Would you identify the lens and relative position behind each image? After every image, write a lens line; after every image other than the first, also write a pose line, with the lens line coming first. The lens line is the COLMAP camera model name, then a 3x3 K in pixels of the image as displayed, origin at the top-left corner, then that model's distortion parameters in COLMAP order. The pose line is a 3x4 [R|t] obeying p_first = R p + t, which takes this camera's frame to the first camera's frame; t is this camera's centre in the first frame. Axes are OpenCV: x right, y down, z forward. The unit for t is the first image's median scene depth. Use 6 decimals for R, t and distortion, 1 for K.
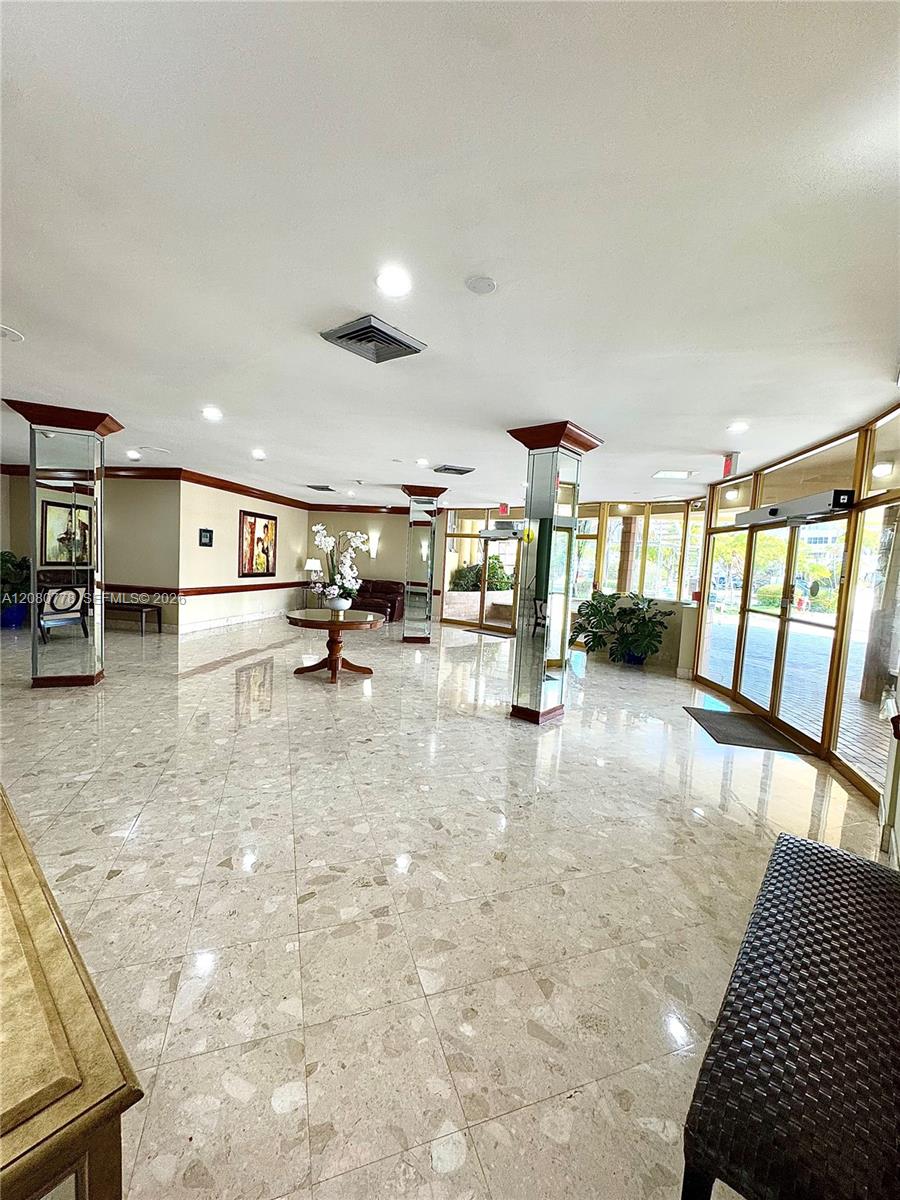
lens RADIAL K [[478.6, 0, 450.0], [0, 478.6, 600.0], [0, 0, 1]] dist [-0.002059, -0.000432]
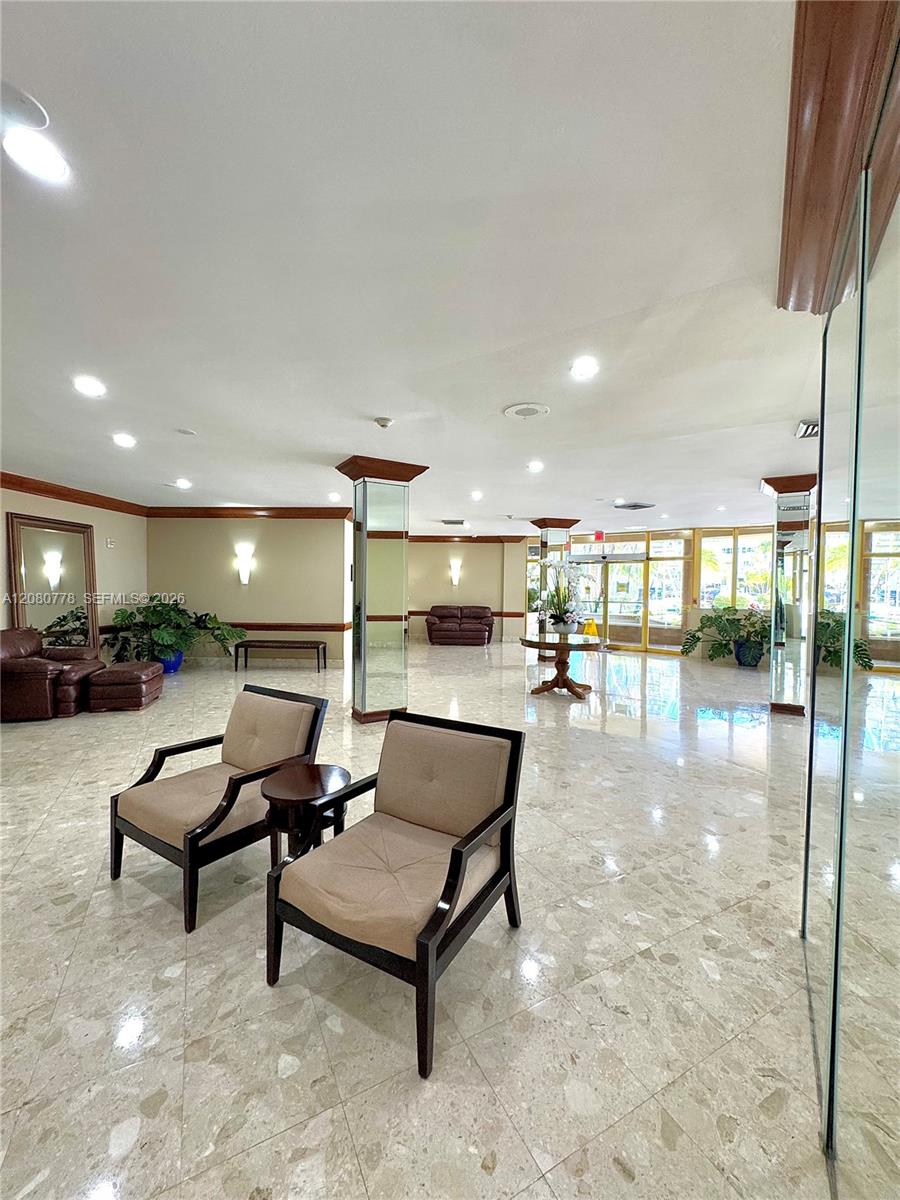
lens RADIAL K [[478.6, 0, 450.0], [0, 478.6, 600.0], [0, 0, 1]] dist [-0.002059, -0.000432]
pose [[0.989306, -0.049034, 0.137365, -0.438773], [0.055032, 0.997675, -0.040209, -0.018733], [-0.135074, 0.047338, 0.989704, -0.047465]]
